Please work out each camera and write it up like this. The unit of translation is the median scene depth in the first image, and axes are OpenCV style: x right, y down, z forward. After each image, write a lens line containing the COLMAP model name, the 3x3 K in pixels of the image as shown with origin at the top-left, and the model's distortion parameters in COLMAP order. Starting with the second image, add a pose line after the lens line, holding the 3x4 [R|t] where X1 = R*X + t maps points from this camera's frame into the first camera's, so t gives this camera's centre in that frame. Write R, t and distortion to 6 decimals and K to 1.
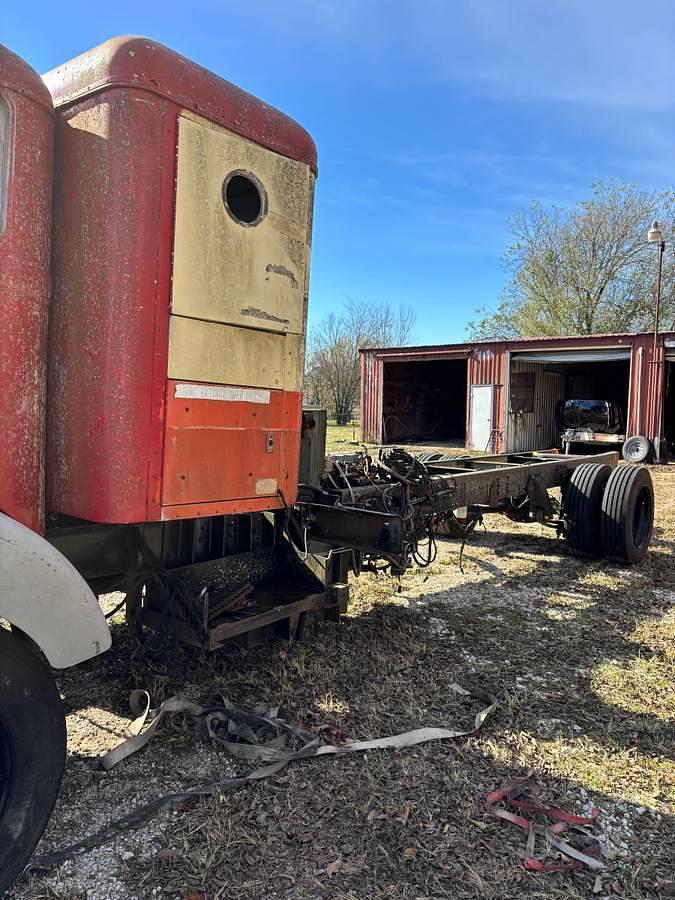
lens RADIAL K [[677.0, 0, 335.8], [0, 677.0, 446.6], [0, 0, 1]] dist [0.014763, -0.030277]
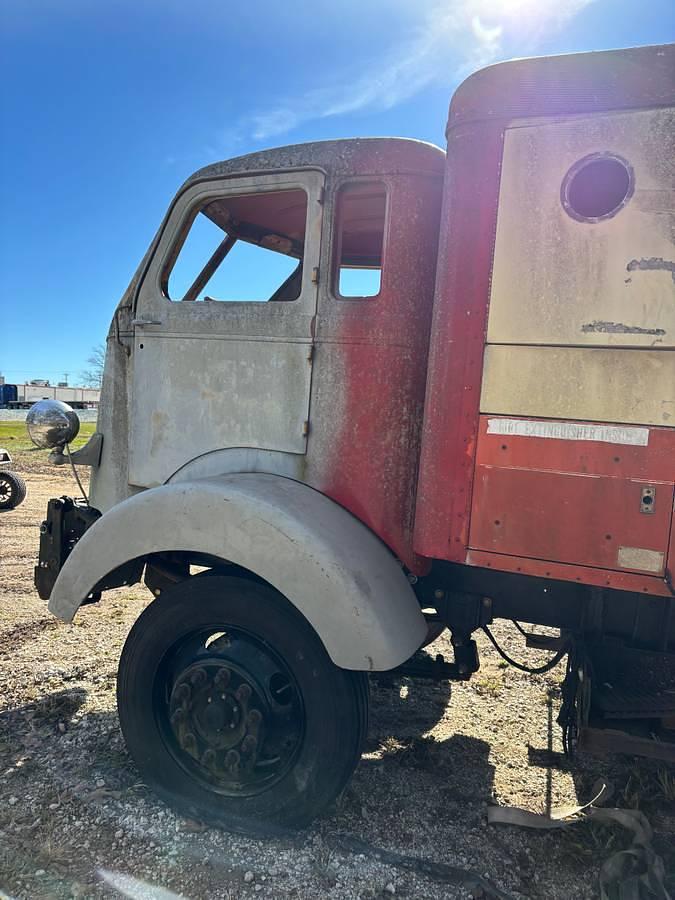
lens RADIAL K [[677.0, 0, 337.1], [0, 677.0, 441.8], [0, 0, 1]] dist [0.014763, -0.030277]
pose [[0.298393, 0.021841, -0.954193, 0.517368], [-0.101459, 0.994799, -0.008958, -0.028589], [0.949035, 0.099485, 0.299057, 0.477209]]
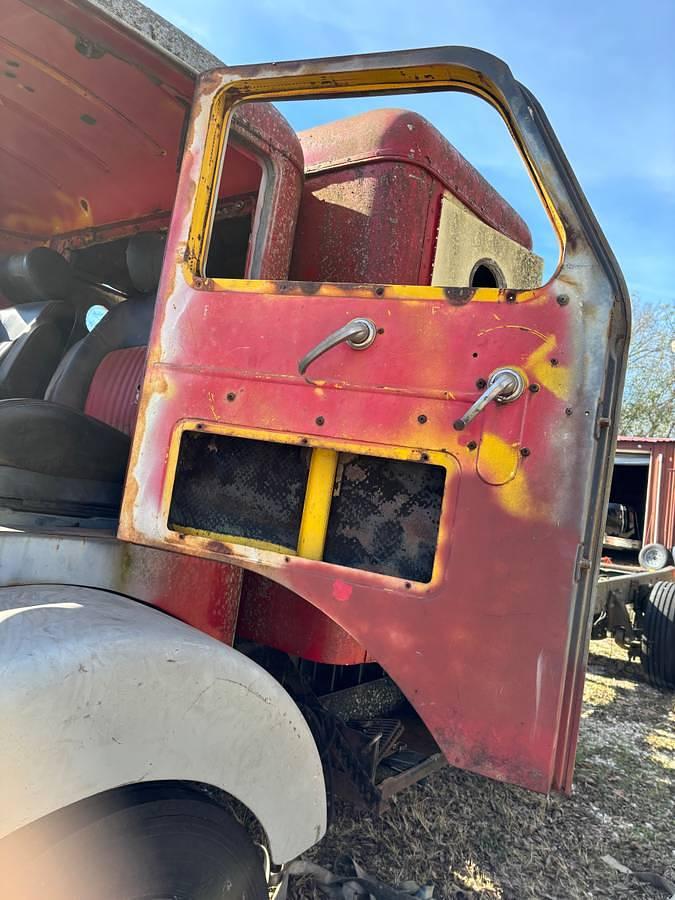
lens RADIAL K [[677.0, 0, 326.3], [0, 677.0, 432.7], [0, 0, 1]] dist [0.014763, -0.030277]
pose [[0.996662, 0.081518, -0.004489, -0.305521], [-0.081386, 0.987697, -0.133534, -0.043319], [-0.006451, 0.133453, 0.991034, 0.138080]]
